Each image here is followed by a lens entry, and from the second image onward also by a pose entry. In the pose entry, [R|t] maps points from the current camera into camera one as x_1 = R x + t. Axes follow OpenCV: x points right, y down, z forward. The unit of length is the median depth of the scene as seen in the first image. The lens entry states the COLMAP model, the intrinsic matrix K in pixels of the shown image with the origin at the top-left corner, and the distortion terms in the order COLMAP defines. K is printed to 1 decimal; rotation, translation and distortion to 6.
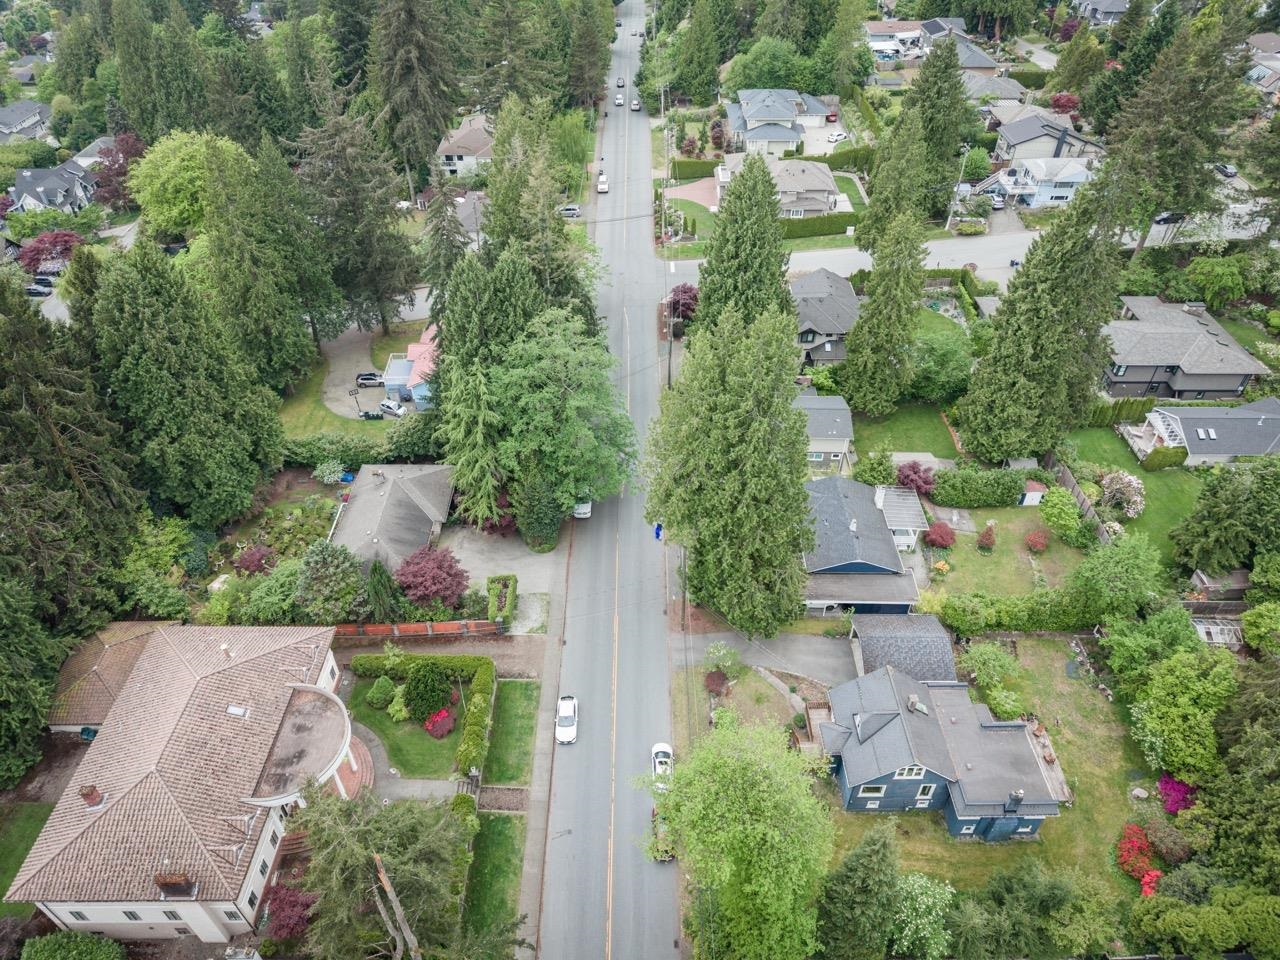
lens RADIAL K [[849.1, 0, 640.0], [0, 849.1, 480.0], [0, 0, 1]] dist [0.015890, -0.004297]
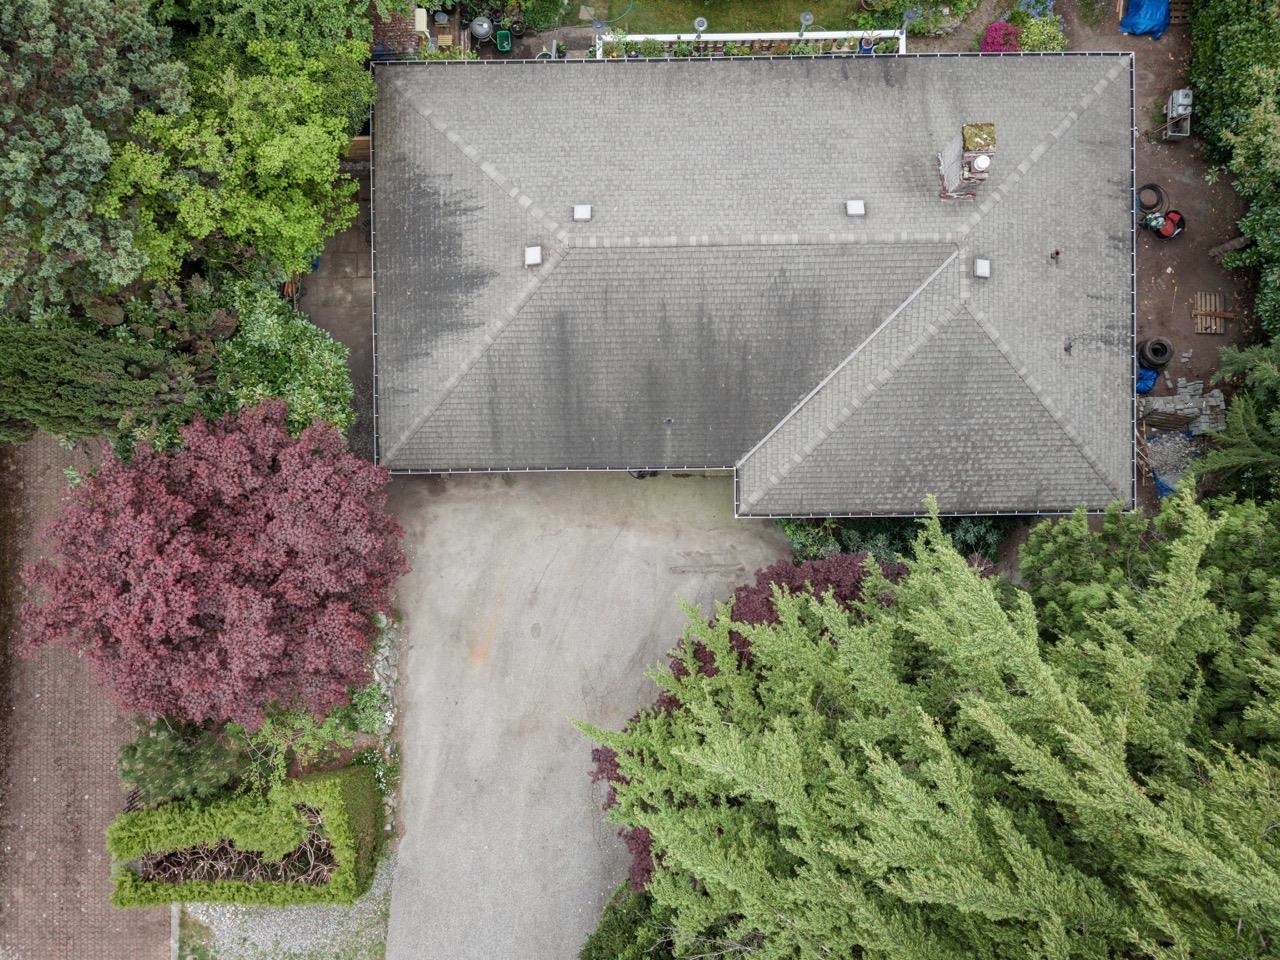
lens RADIAL K [[890.0, 0, 690.3], [0, 890.0, 497.1], [0, 0, 1]] dist [-0.003614, -0.002648]
pose [[0.004264, 0.999990, 0.001039, -0.244412], [-0.669289, 0.002082, 0.742999, -0.123515], [0.742990, -0.003864, 0.669291, 0.860637]]
